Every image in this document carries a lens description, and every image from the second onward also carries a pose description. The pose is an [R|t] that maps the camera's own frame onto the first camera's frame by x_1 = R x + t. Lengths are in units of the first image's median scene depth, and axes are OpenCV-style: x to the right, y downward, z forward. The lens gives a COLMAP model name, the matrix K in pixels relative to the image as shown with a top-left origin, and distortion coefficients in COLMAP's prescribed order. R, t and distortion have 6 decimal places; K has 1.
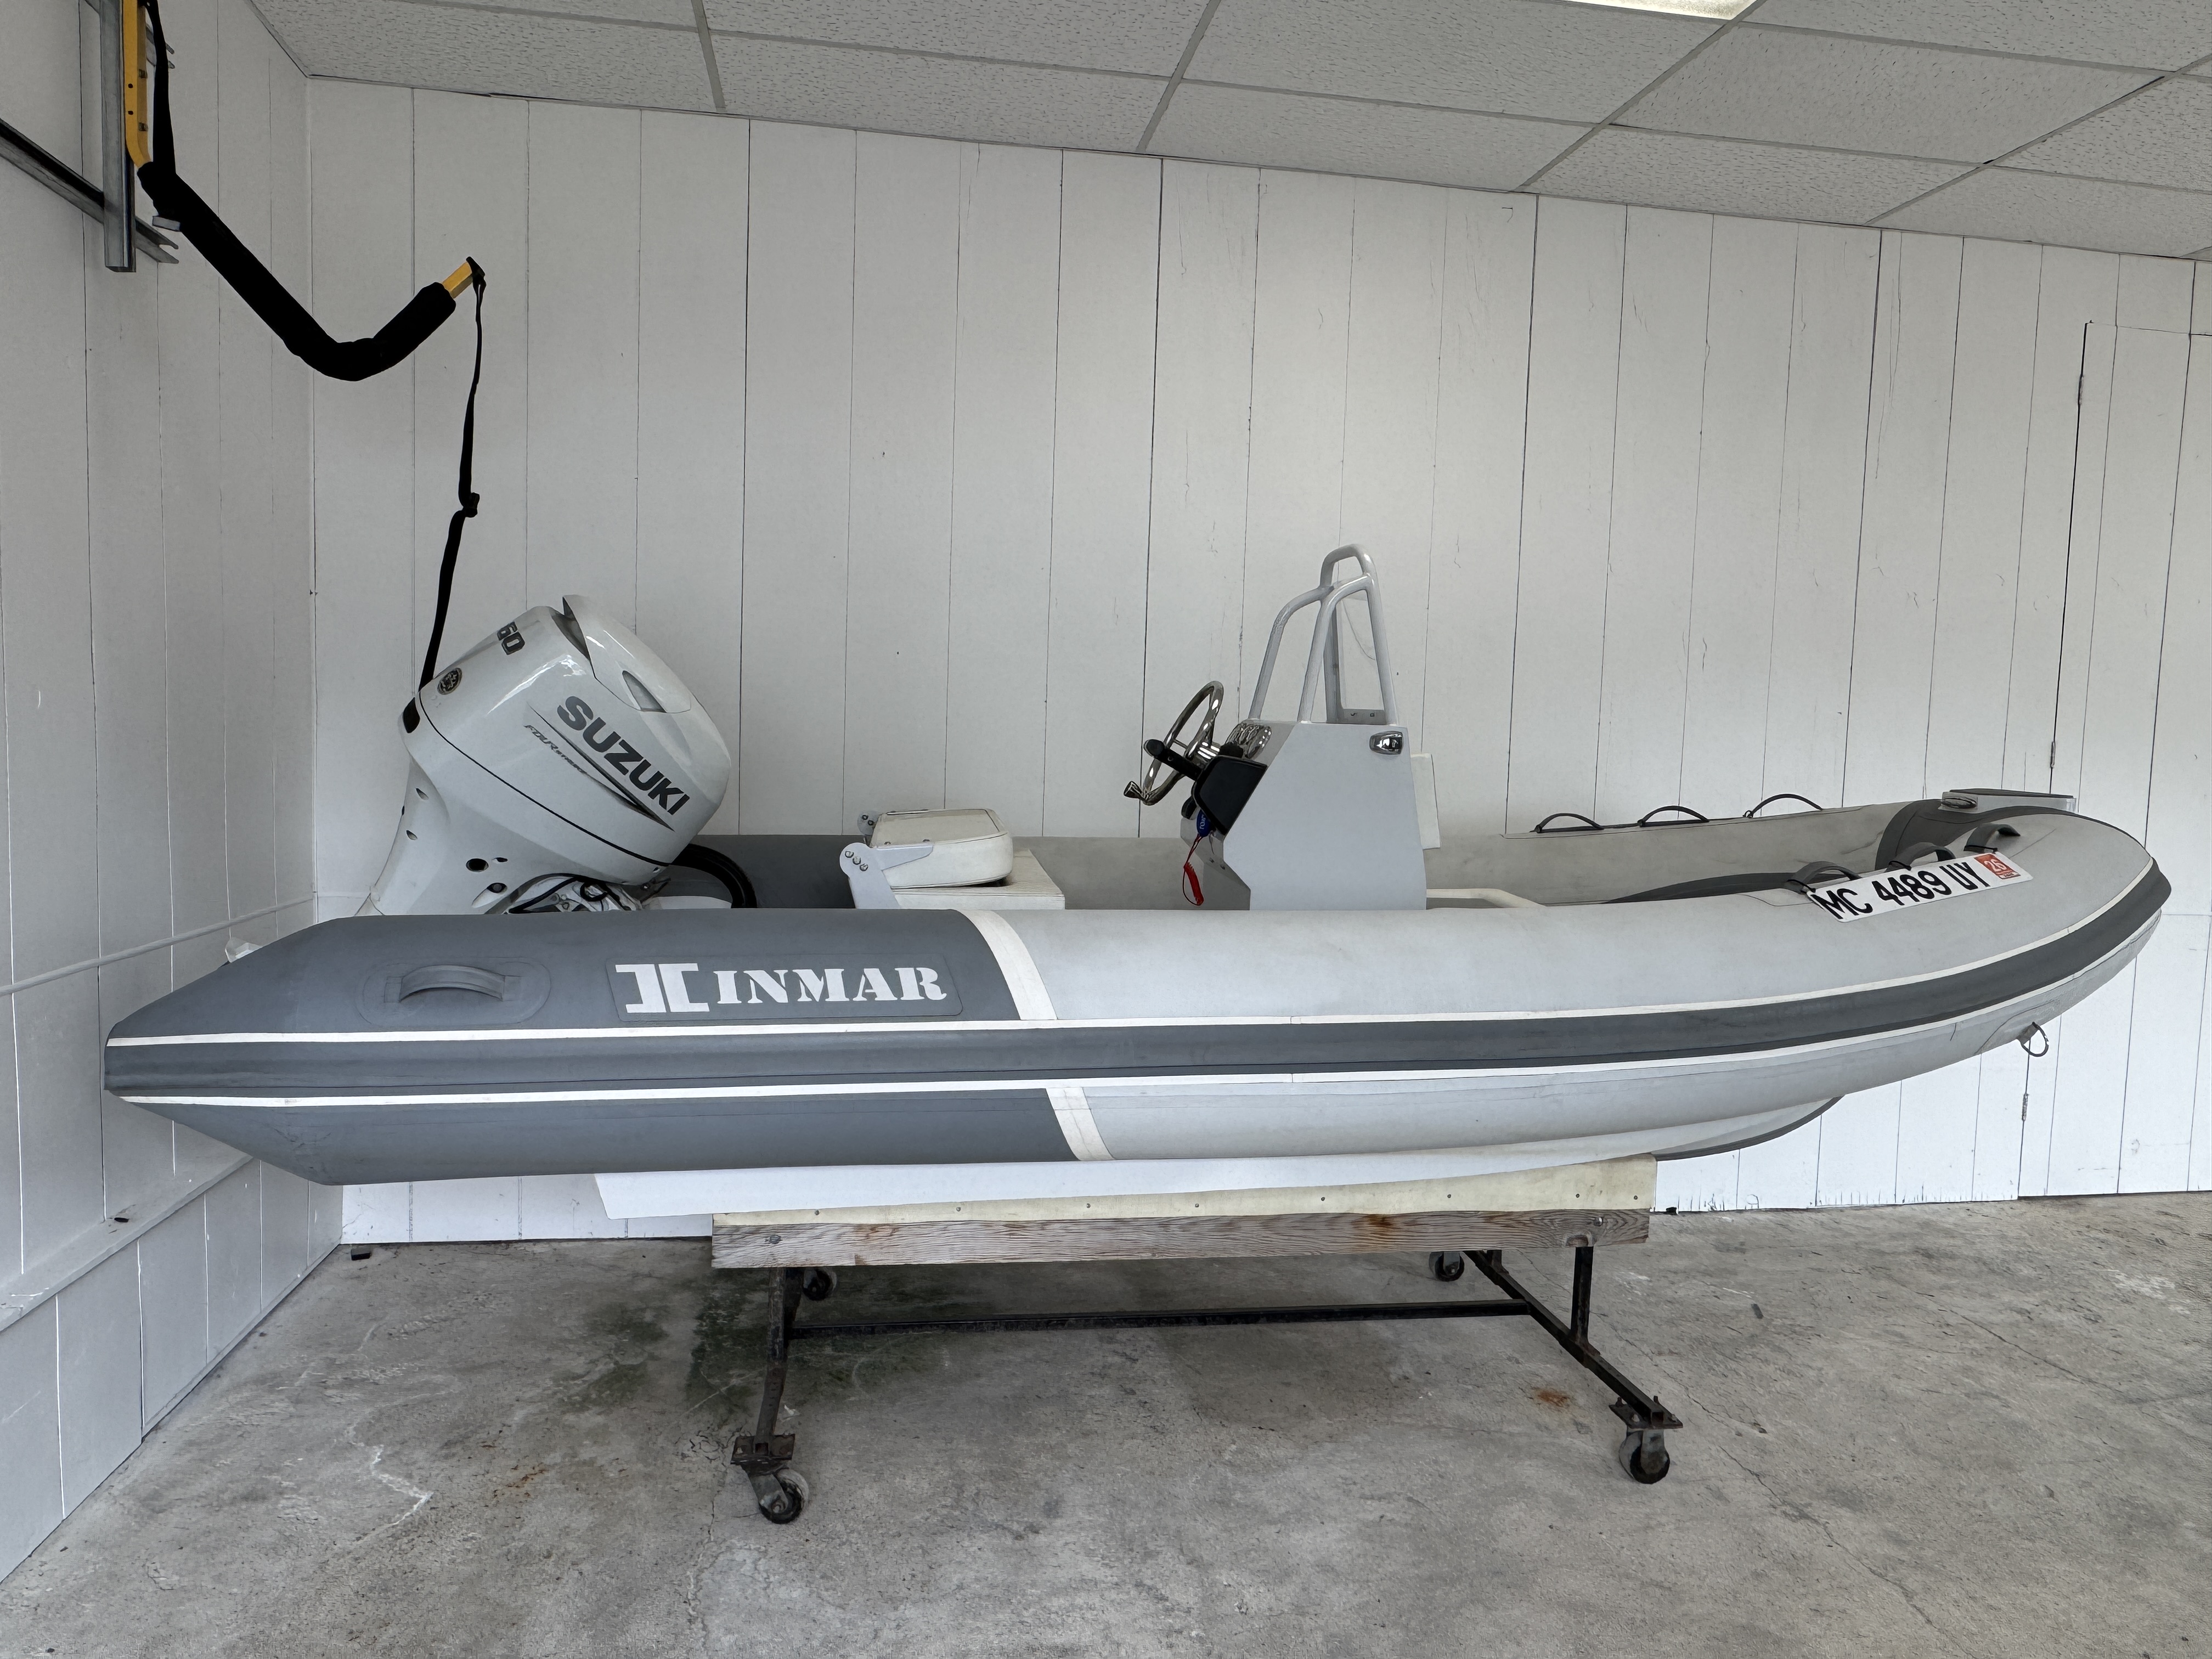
lens RADIAL K [[1407.9, 0, 1092.5], [0, 1407.9, 841.5], [0, 0, 1]] dist [0.001962, -0.002334]
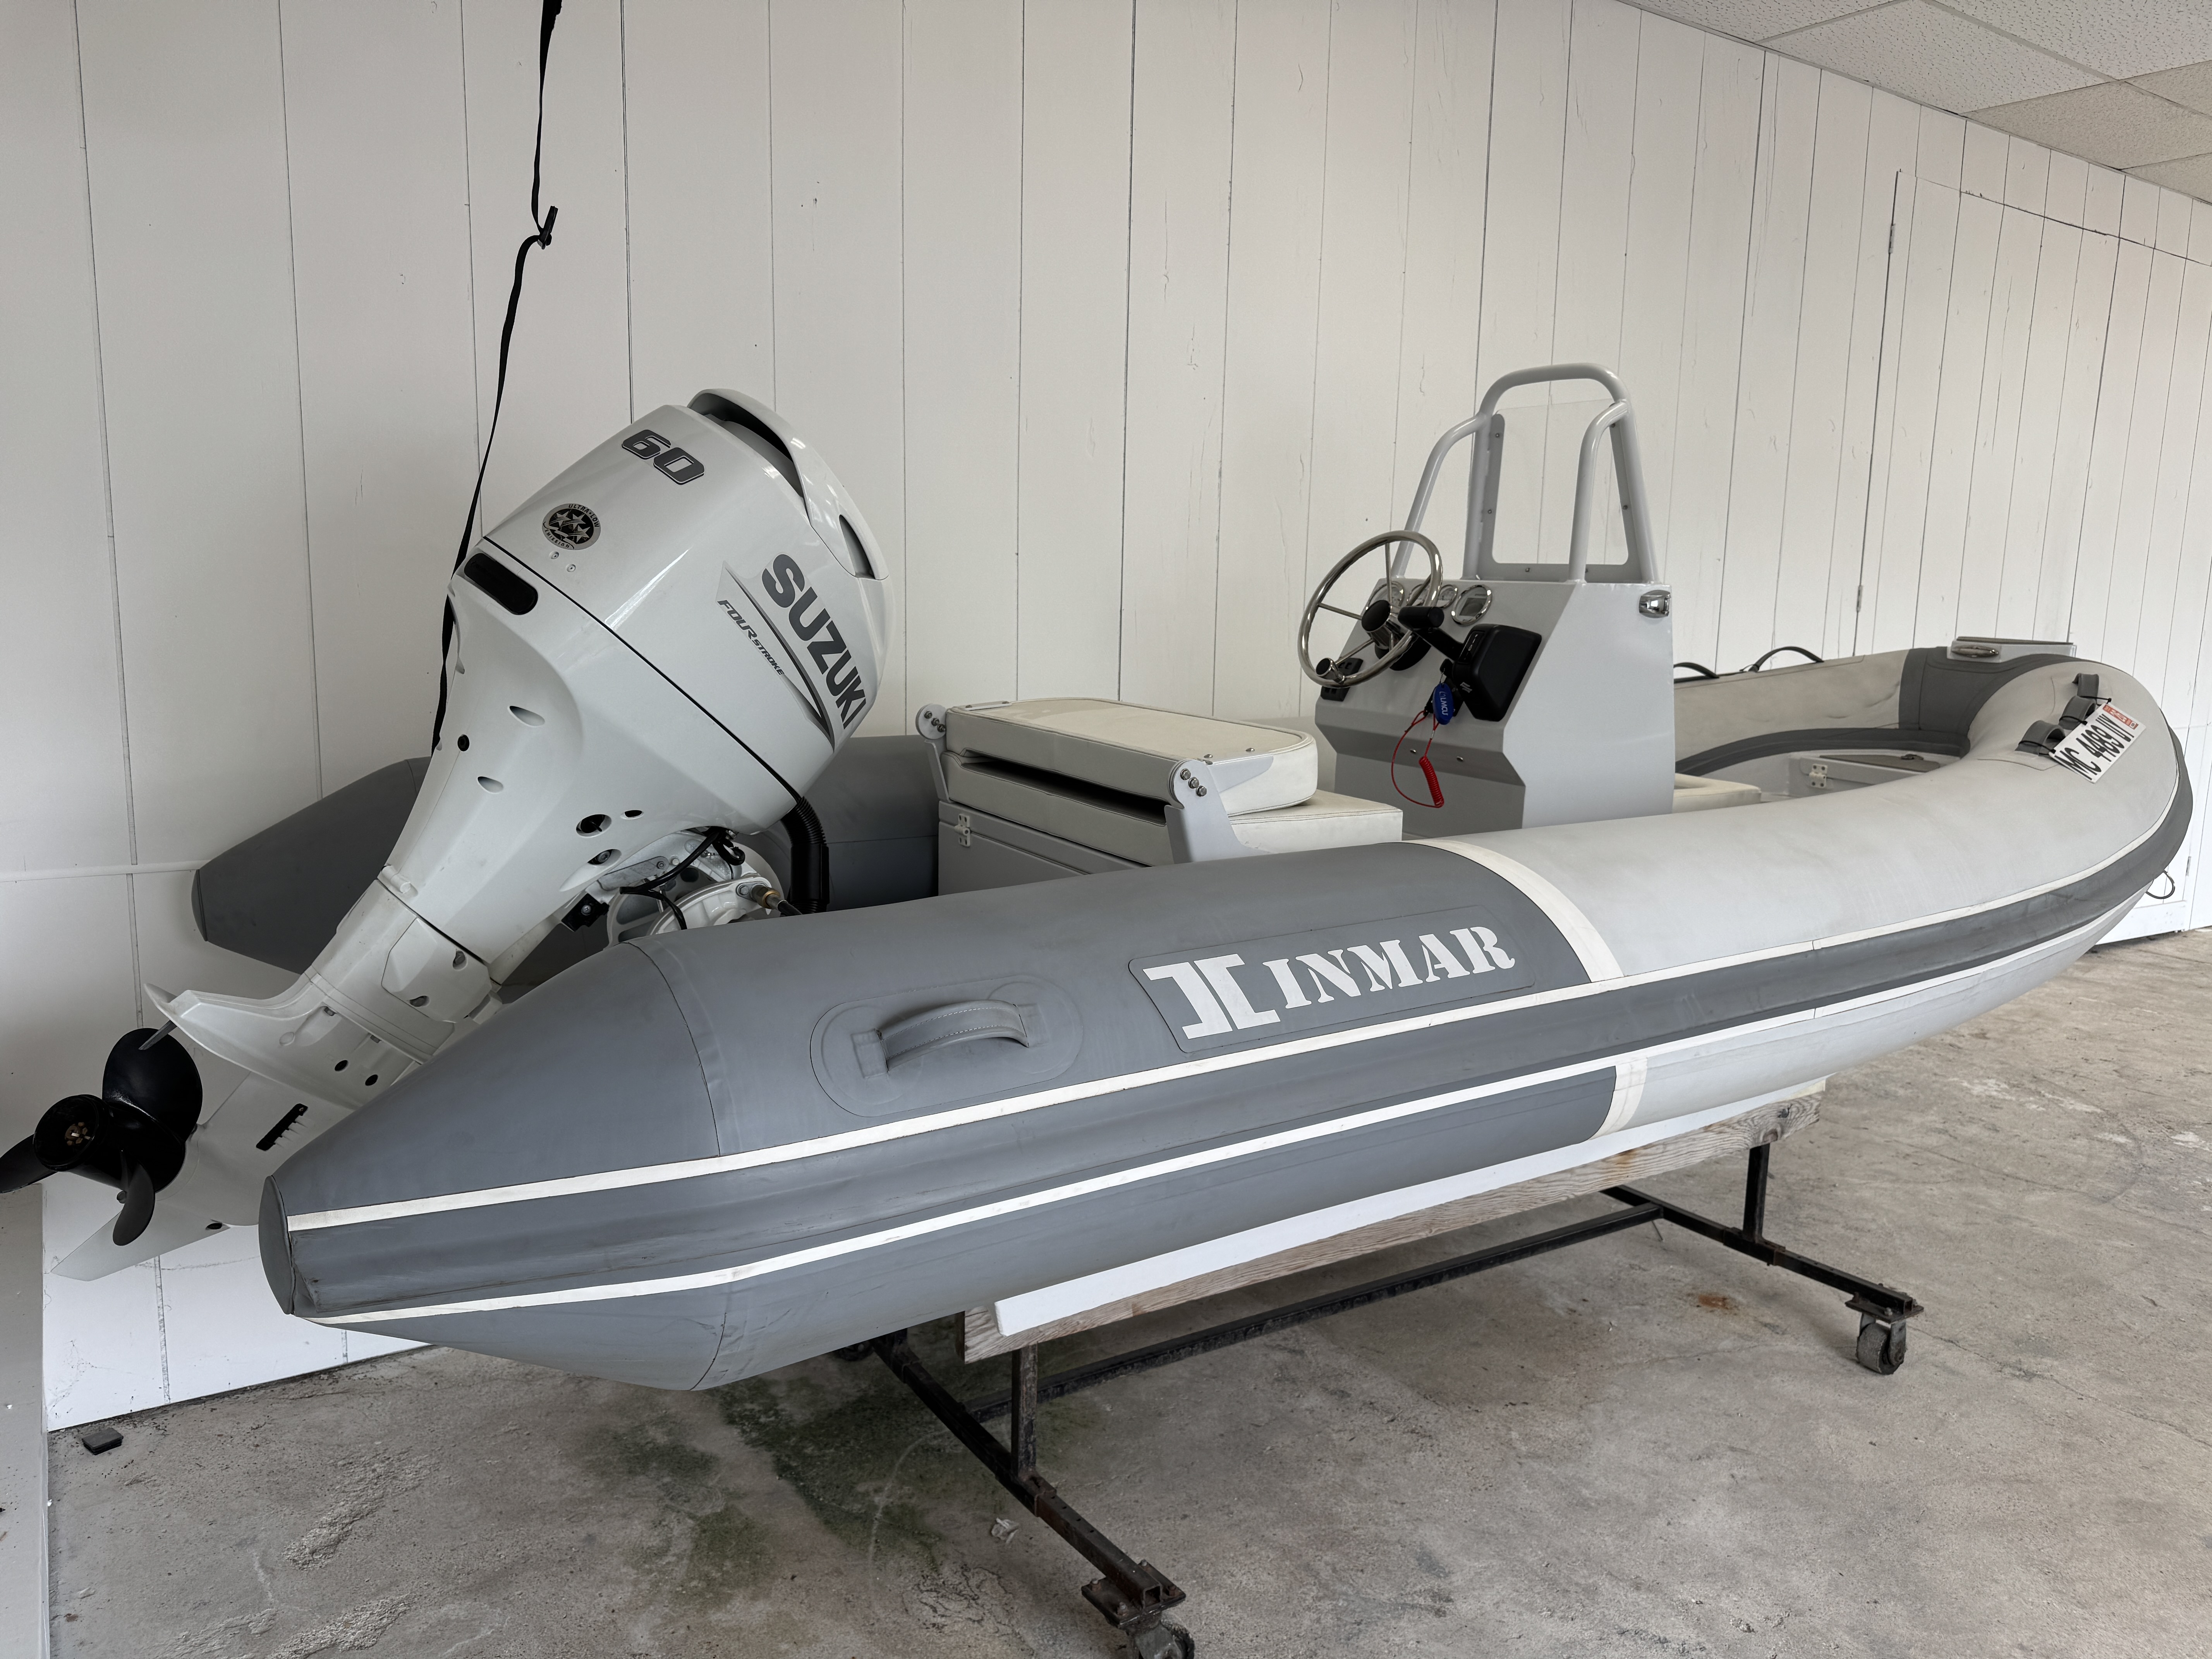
lens RADIAL K [[1541.9, 0, 1097.2], [0, 1541.9, 826.7], [0, 0, 1]] dist [0.079066, -0.101277]
pose [[0.912308, -0.073190, 0.402911, -0.503998], [0.038703, 0.994905, 0.093092, -0.037605], [-0.407672, -0.069335, 0.910492, 0.272240]]
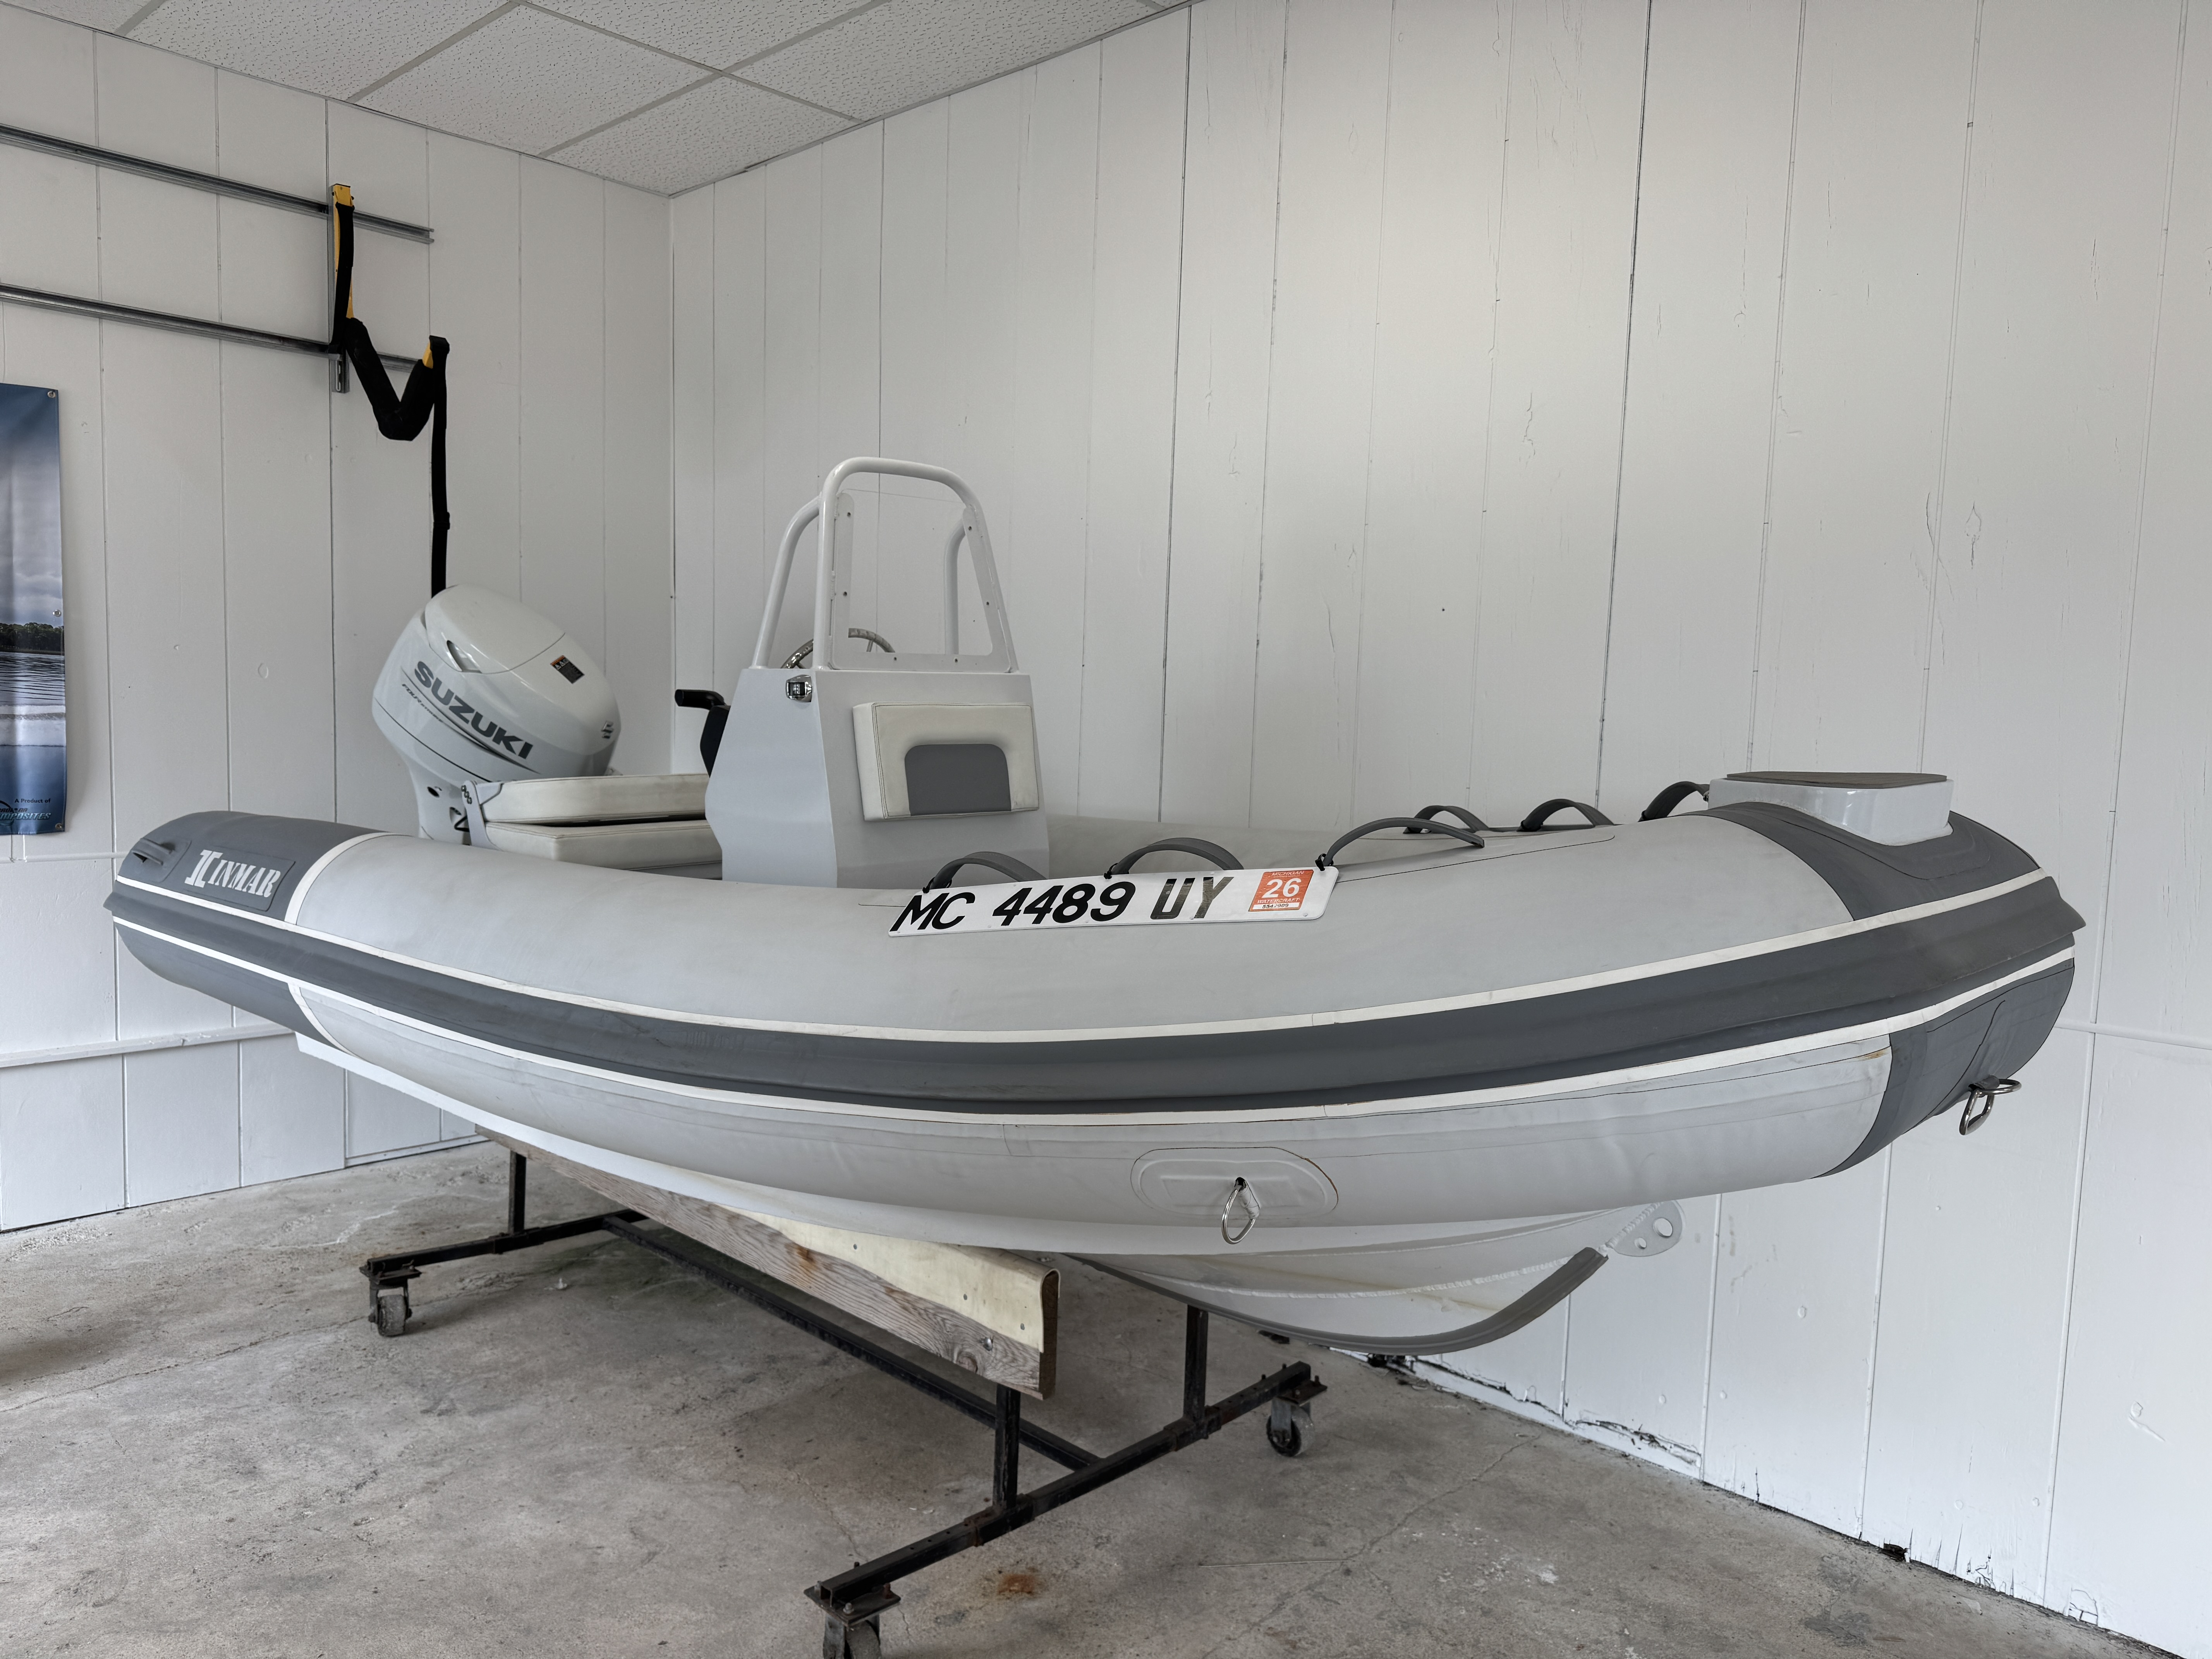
lens RADIAL K [[1531.8, 0, 1112.3], [0, 1531.8, 843.9], [0, 0, 1]] dist [0.083656, -0.123605]
pose [[0.616033, 0.058186, -0.785569, 1.091209], [-0.071373, 0.997289, 0.017899, -0.006123], [0.784481, 0.045042, 0.618516, 0.591167]]
